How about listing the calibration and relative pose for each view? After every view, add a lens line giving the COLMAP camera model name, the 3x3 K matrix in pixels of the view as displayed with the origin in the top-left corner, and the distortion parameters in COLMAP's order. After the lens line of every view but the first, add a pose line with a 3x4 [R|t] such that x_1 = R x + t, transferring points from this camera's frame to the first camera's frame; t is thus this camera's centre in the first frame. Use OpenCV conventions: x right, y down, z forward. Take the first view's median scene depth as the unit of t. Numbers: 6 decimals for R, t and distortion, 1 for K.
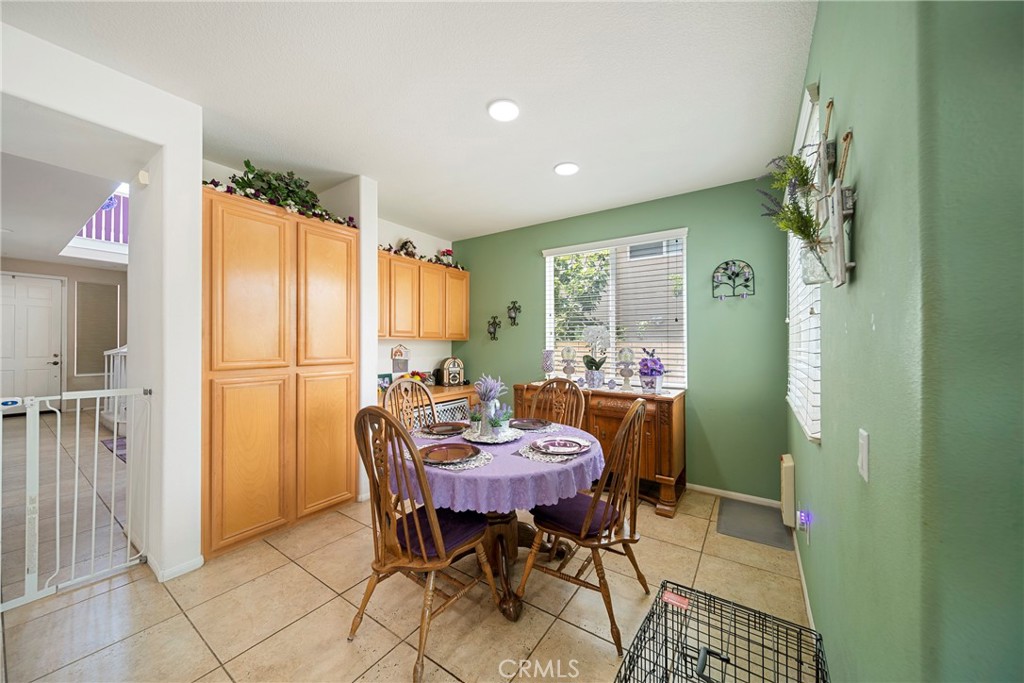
lens RADIAL K [[362.4, 0, 511.4], [0, 362.4, 342.2], [0, 0, 1]] dist [-0.002311, -0.000882]
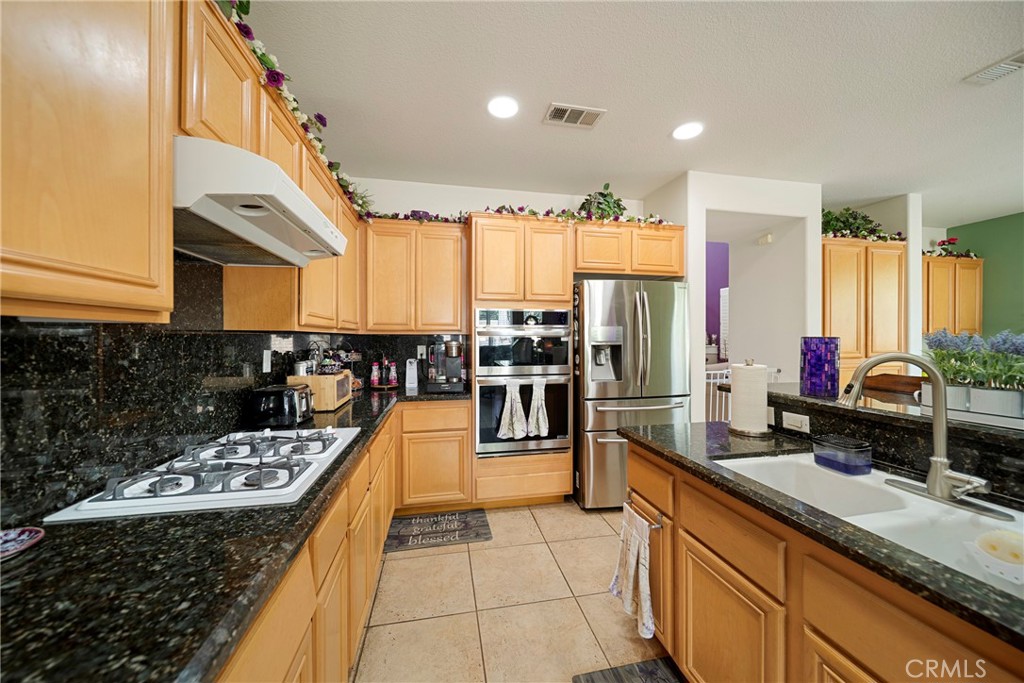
lens RADIAL K [[362.4, 0, 513.6], [0, 362.4, 338.7], [0, 0, 1]] dist [-0.002311, -0.000882]
pose [[0.710708, -0.003023, -0.703481, -0.525311], [0.006513, 0.999976, 0.002283, -0.012737], [0.703457, -0.006205, 0.710710, -0.723566]]
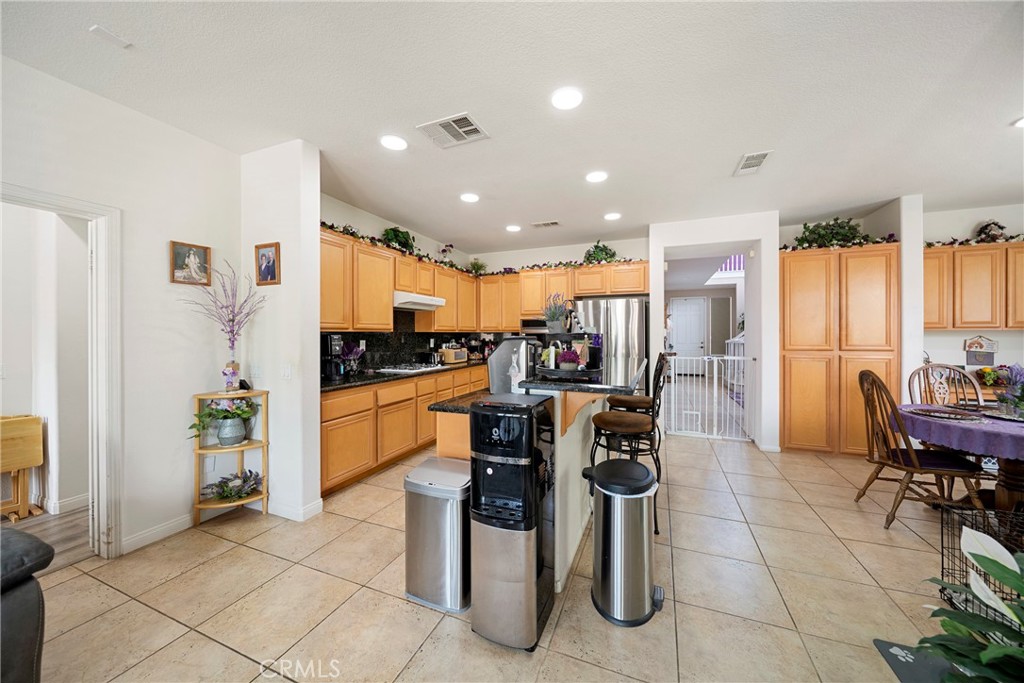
lens RADIAL K [[362.4, 0, 513.8], [0, 362.4, 337.9], [0, 0, 1]] dist [-0.002311, -0.000882]
pose [[0.216632, 0.002127, -0.976251, 0.509405], [0.008001, 0.999960, 0.003954, -0.001772], [0.976220, -0.008667, 0.216607, -0.565100]]
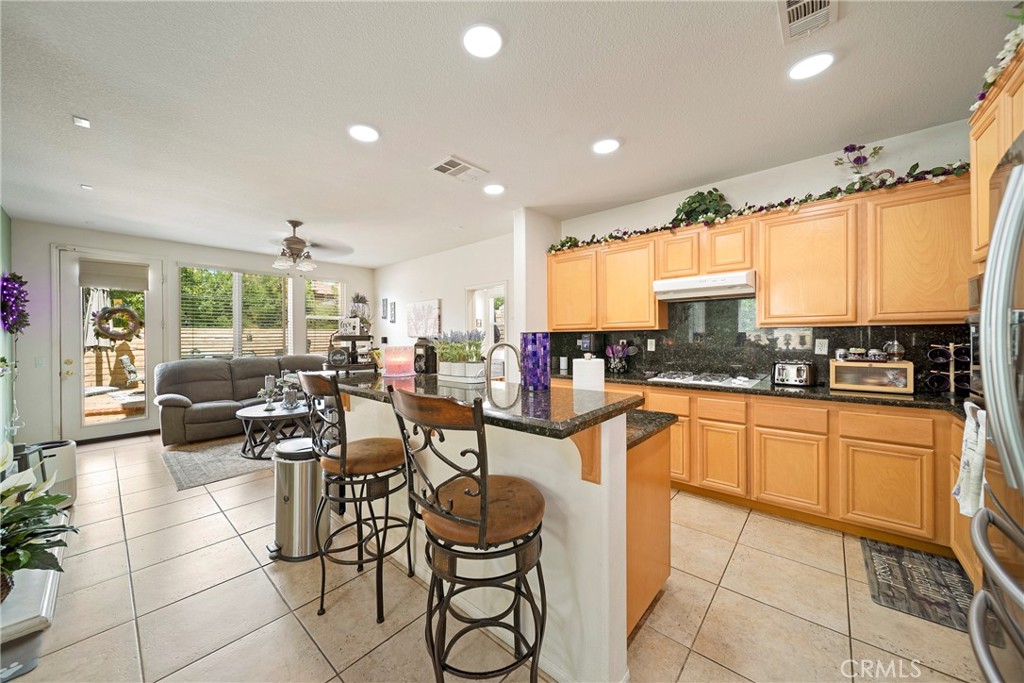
lens RADIAL K [[362.4, 0, 511.8], [0, 362.4, 340.5], [0, 0, 1]] dist [-0.002311, -0.000882]
pose [[-0.992091, -0.002612, 0.125497, -0.632527], [-0.003299, 0.999981, -0.005265, 0.020160], [-0.125481, -0.005638, -0.992080, 0.510493]]
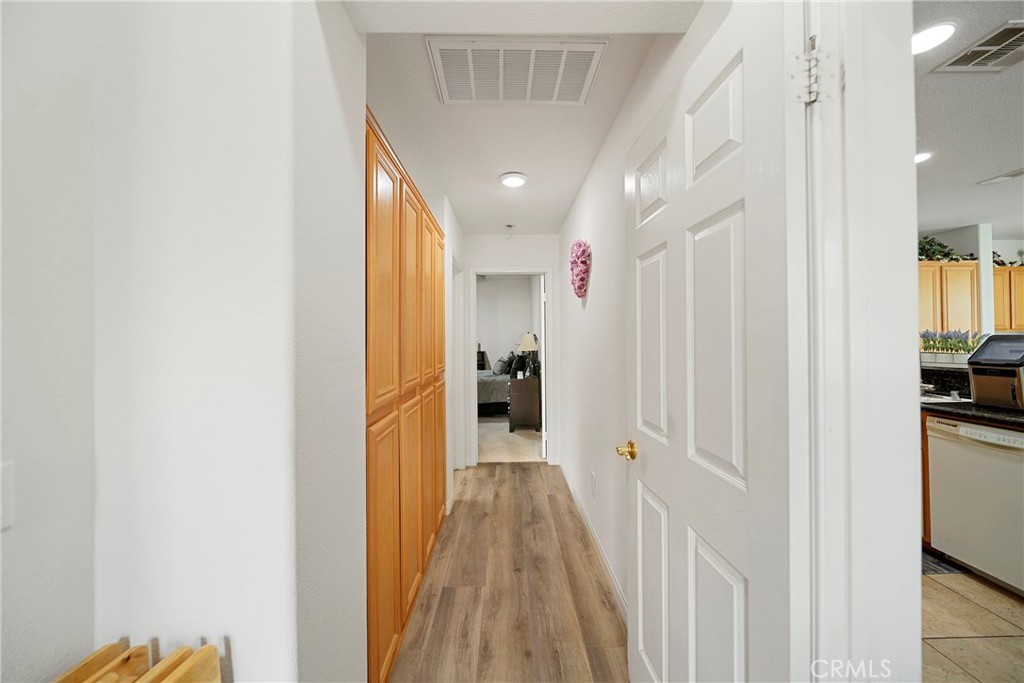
lens RADIAL K [[362.4, 0, 510.5], [0, 362.4, 335.0], [0, 0, 1]] dist [-0.002311, -0.000882]
pose [[0.573420, -0.014324, -0.819136, -0.327354], [0.015713, 0.999856, -0.006484, -0.018947], [0.819111, -0.009153, 0.573562, -1.538982]]
